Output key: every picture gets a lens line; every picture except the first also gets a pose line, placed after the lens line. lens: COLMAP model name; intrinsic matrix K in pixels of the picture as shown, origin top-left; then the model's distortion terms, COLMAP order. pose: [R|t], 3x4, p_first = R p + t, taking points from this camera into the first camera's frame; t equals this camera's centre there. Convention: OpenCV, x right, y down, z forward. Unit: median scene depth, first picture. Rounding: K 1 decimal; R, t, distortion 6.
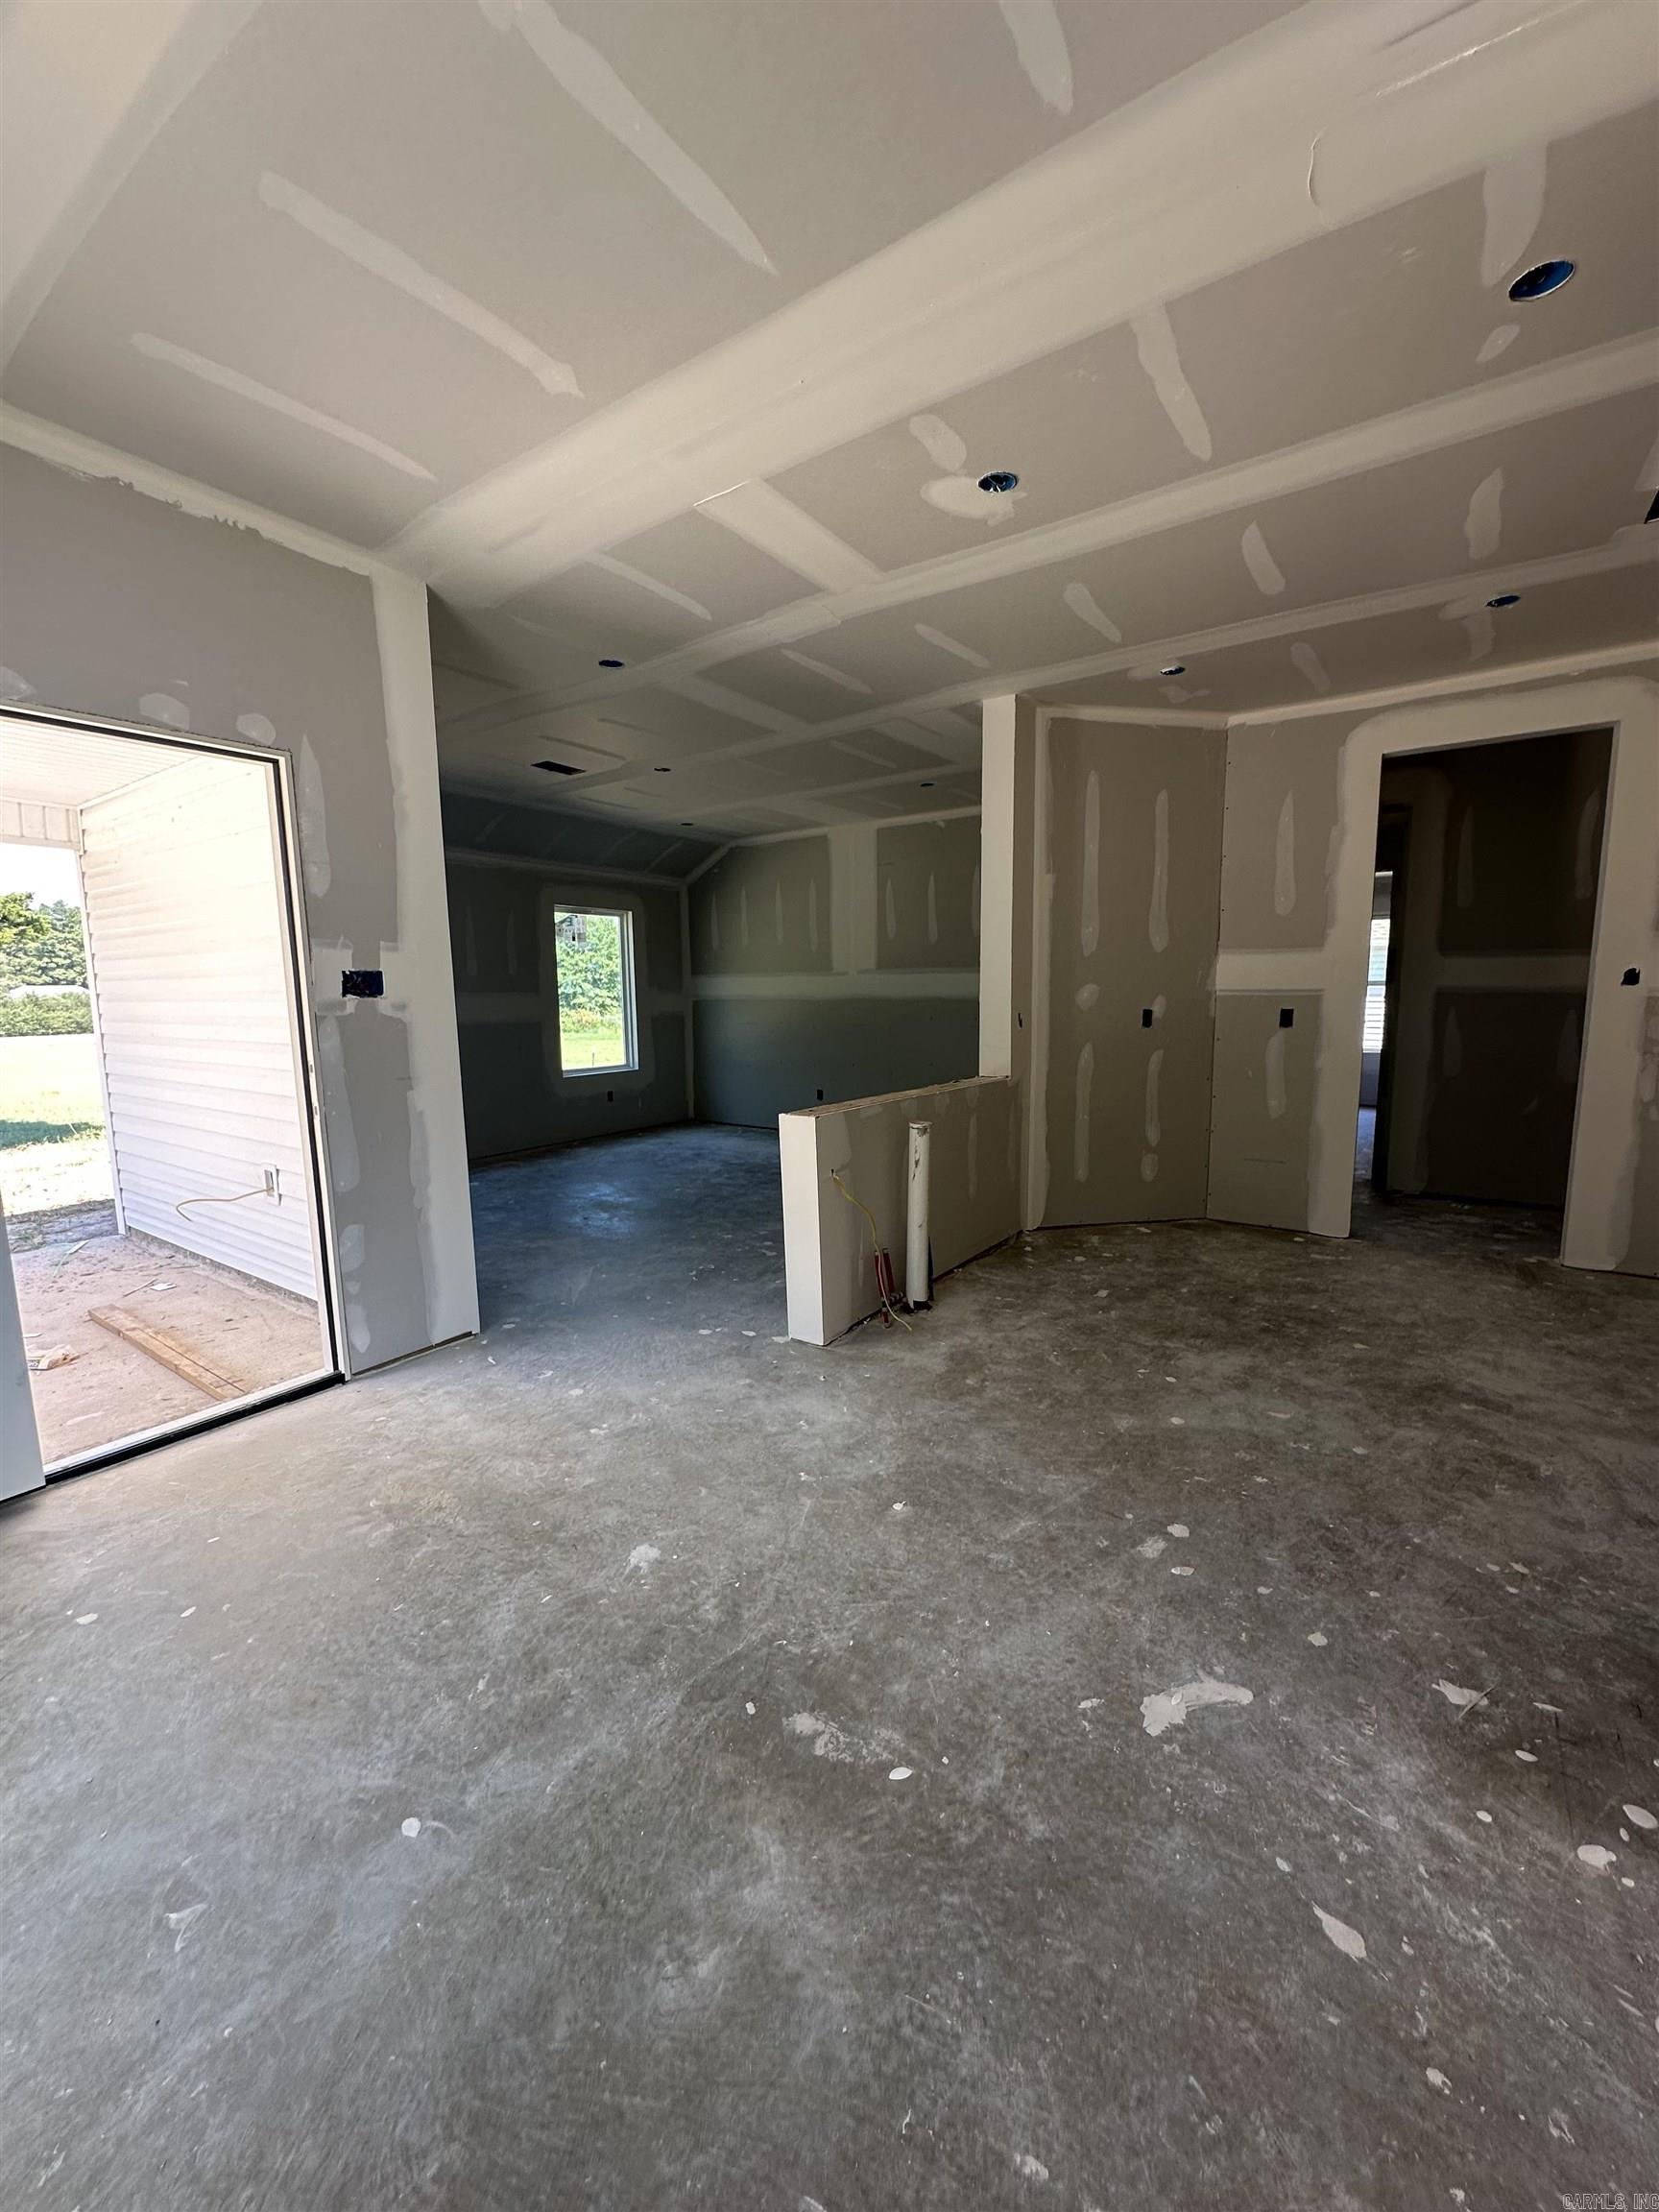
lens RADIAL K [[882.7, 0, 826.4], [0, 882.7, 1102.6], [0, 0, 1]] dist [-0.003141, 0.000507]
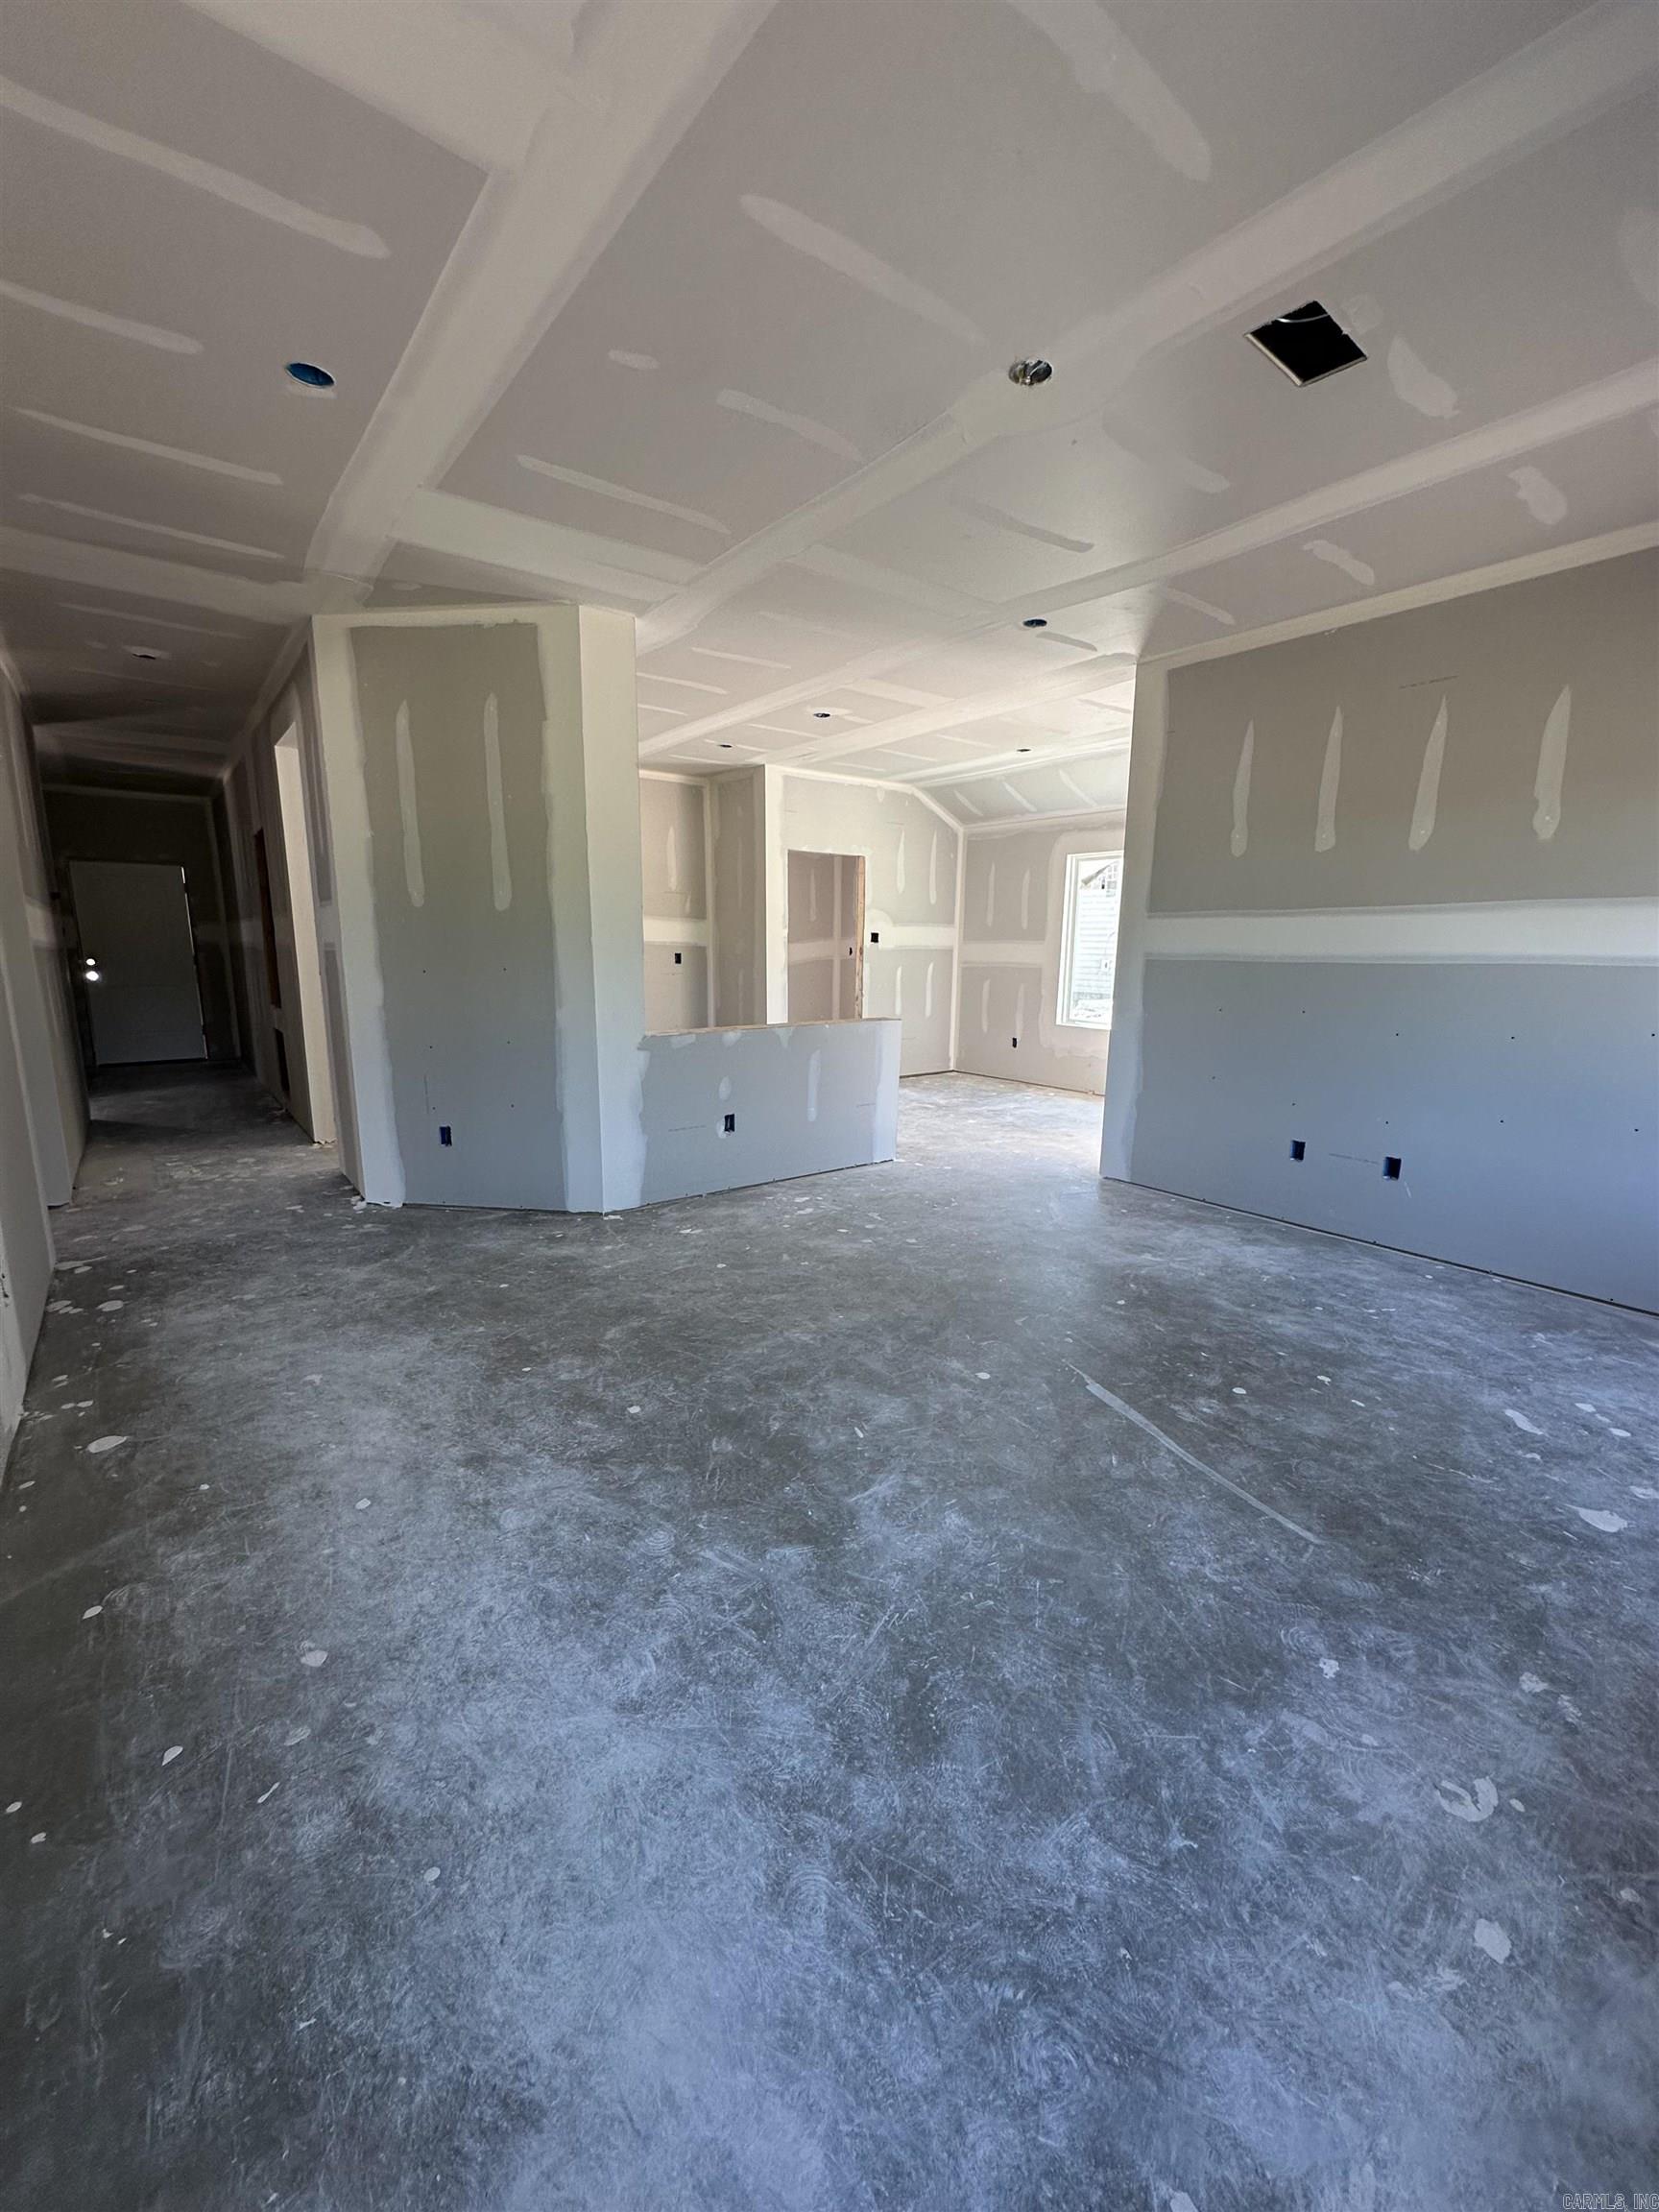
lens RADIAL K [[882.7, 0, 819.9], [0, 882.7, 1105.1], [0, 0, 1]] dist [-0.003141, 0.000507]
pose [[-0.954407, -0.051012, 0.294119, -0.460770], [0.040887, 0.953665, 0.298081, -0.380694], [-0.295696, 0.296516, -0.908098, 3.006612]]
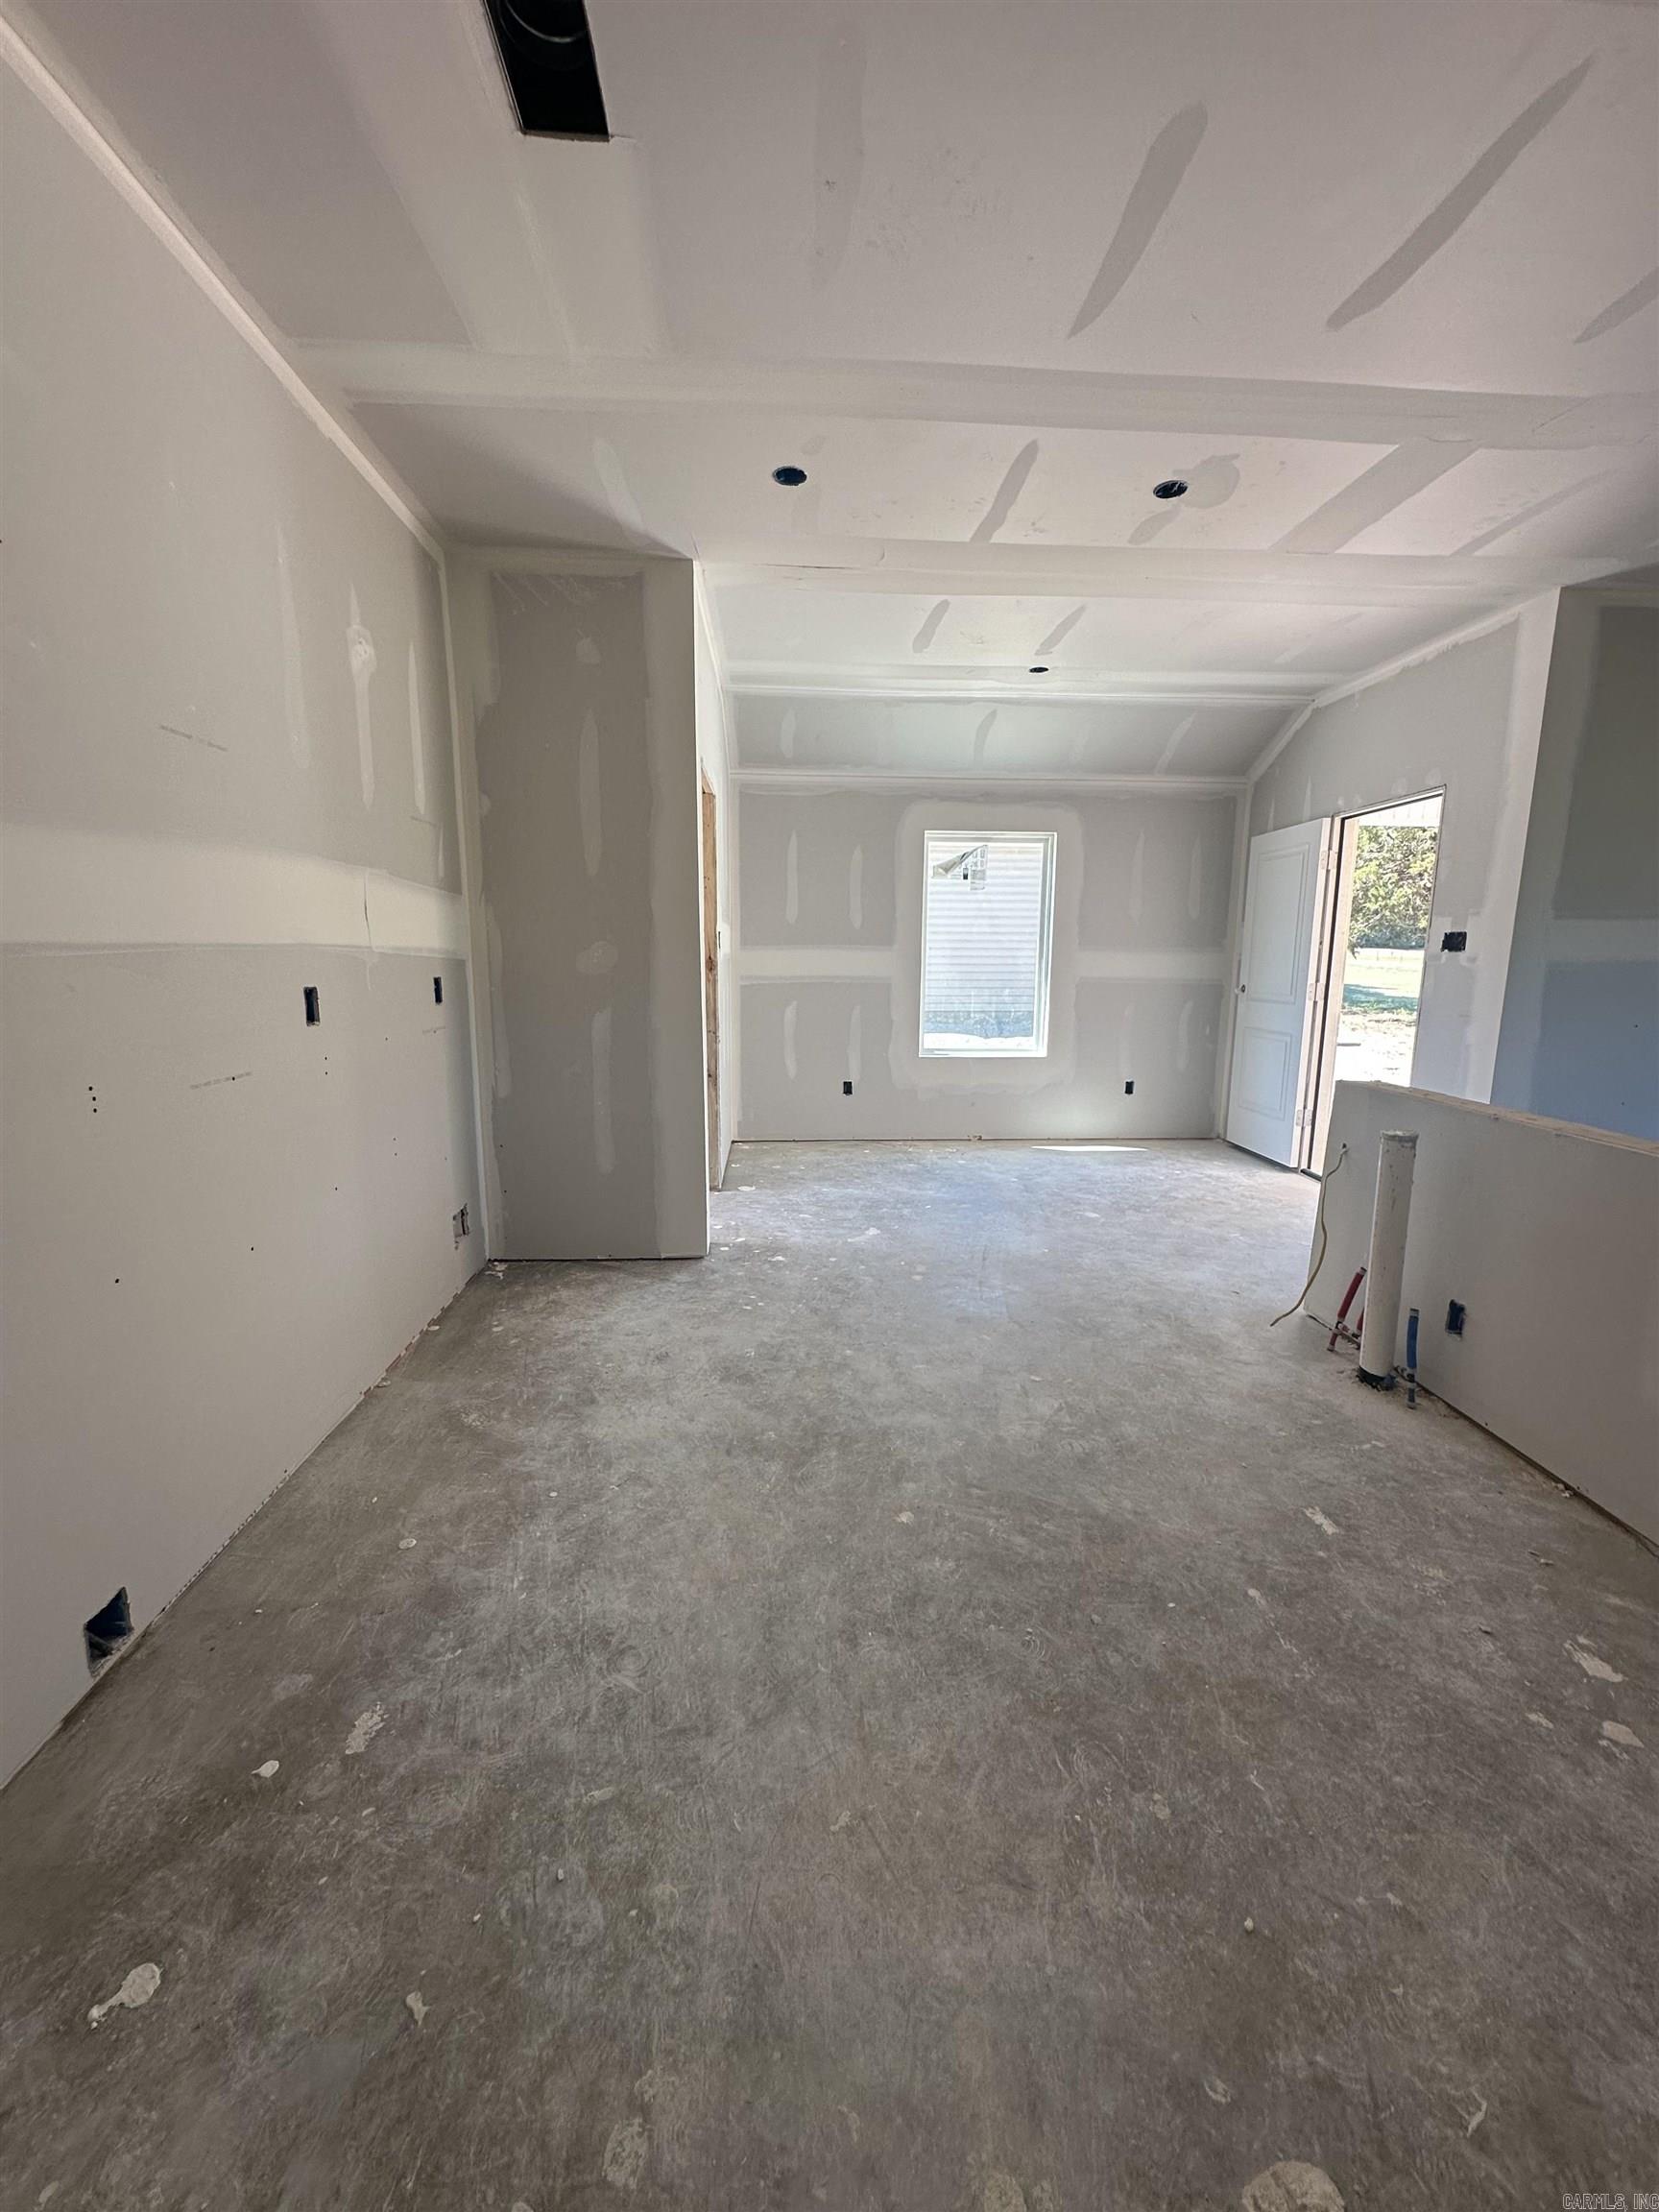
lens RADIAL K [[882.7, 0, 831.0], [0, 882.7, 1104.1], [0, 0, 1]] dist [-0.003141, 0.000507]
pose [[-0.780423, 0.113156, -0.614927, 1.167221], [-0.076910, 0.958645, 0.274015, -0.206785], [0.620503, 0.261142, -0.739446, 1.580642]]
